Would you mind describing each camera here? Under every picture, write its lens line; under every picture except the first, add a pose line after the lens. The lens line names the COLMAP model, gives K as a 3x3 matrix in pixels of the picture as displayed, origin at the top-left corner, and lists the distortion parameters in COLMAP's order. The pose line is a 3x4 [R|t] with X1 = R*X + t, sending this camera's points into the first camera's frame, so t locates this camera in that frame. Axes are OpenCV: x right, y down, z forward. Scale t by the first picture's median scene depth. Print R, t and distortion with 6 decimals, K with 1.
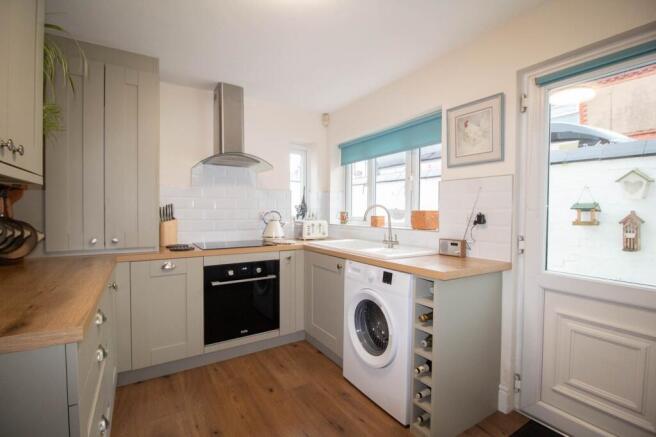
lens RADIAL K [[306.1, 0, 331.4], [0, 306.1, 217.8], [0, 0, 1]] dist [-0.020603, -0.000301]
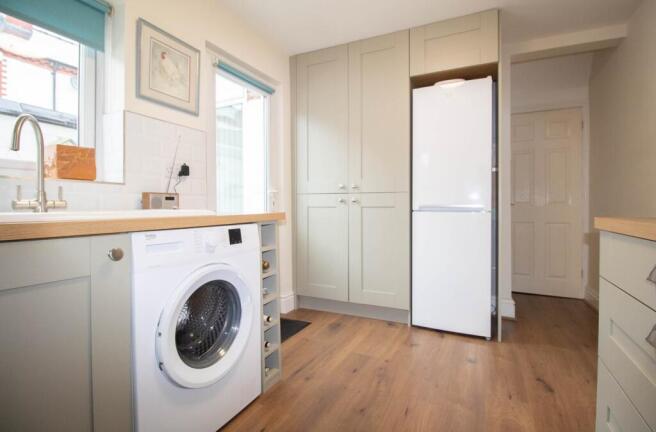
lens RADIAL K [[330.9, 0, 328.2], [0, 330.9, 207.4], [0, 0, 1]] dist [-0.000515, -0.000062]
pose [[-0.514147, -0.005696, 0.857683, -0.594247], [0.015611, 0.999750, 0.015997, 0.105876], [-0.857560, 0.021614, -0.513929, 1.130775]]
